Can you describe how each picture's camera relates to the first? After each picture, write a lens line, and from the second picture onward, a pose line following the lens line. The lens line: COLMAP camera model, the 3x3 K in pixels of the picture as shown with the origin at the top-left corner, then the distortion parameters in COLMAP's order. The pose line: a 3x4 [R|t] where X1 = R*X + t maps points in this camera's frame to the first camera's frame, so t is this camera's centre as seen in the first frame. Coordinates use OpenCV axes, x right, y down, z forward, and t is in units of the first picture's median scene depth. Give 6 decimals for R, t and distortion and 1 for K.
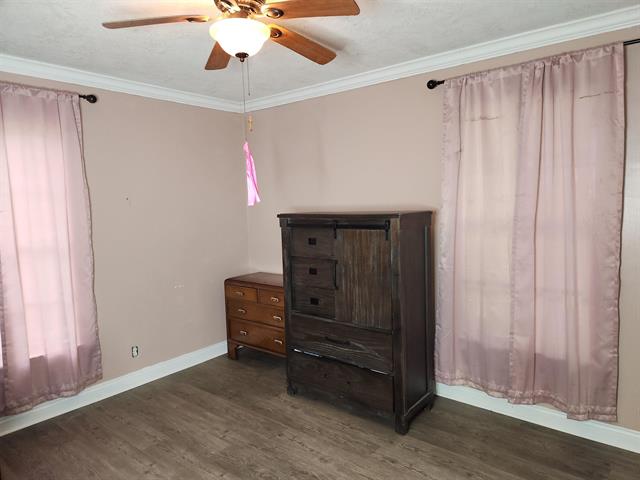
lens RADIAL K [[427.4, 0, 325.6], [0, 427.4, 240.6], [0, 0, 1]] dist [0.079635, -0.068067]
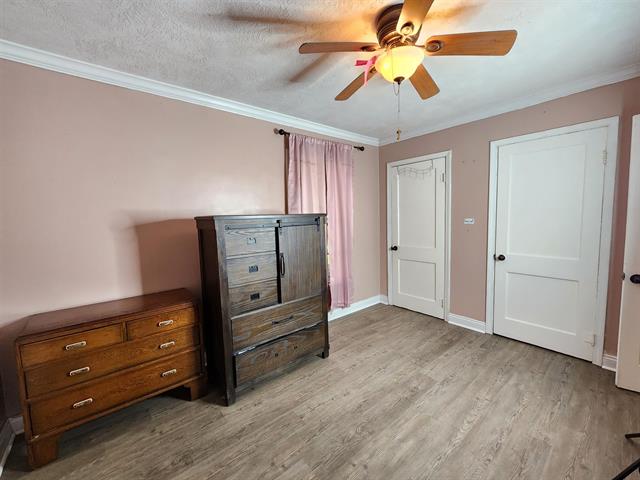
lens RADIAL K [[261.3, 0, 321.8], [0, 261.3, 235.7], [0, 0, 1]] dist [0.000641, -0.000512]
pose [[0.204698, -0.059111, 0.977039, -0.681210], [0.111258, 0.993111, 0.036774, -0.017437], [-0.972482, 0.101176, 0.209864, 0.745241]]
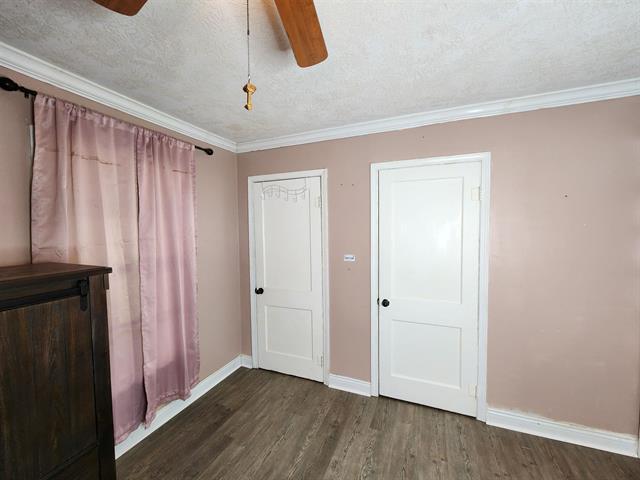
lens RADIAL K [[261.3, 0, 321.8], [0, 261.3, 235.7], [0, 0, 1]] dist [0.000641, -0.000512]
pose [[-0.281879, -0.006425, 0.959428, -0.319092], [0.107376, 0.993484, 0.038200, -0.084256], [-0.953423, 0.113787, -0.279353, 0.698208]]
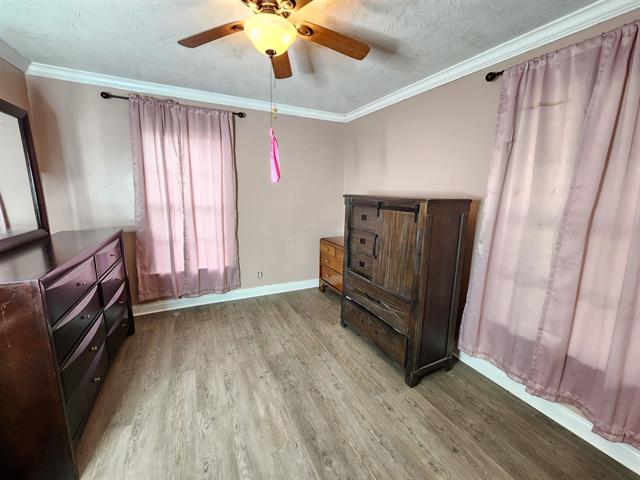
lens RADIAL K [[261.3, 0, 321.8], [0, 261.3, 235.7], [0, 0, 1]] dist [0.000641, -0.000512]
pose [[0.906939, 0.121260, -0.403432, 0.187357], [-0.088685, 0.991173, 0.098550, -0.010649], [0.411821, -0.053600, 0.909687, 0.259461]]
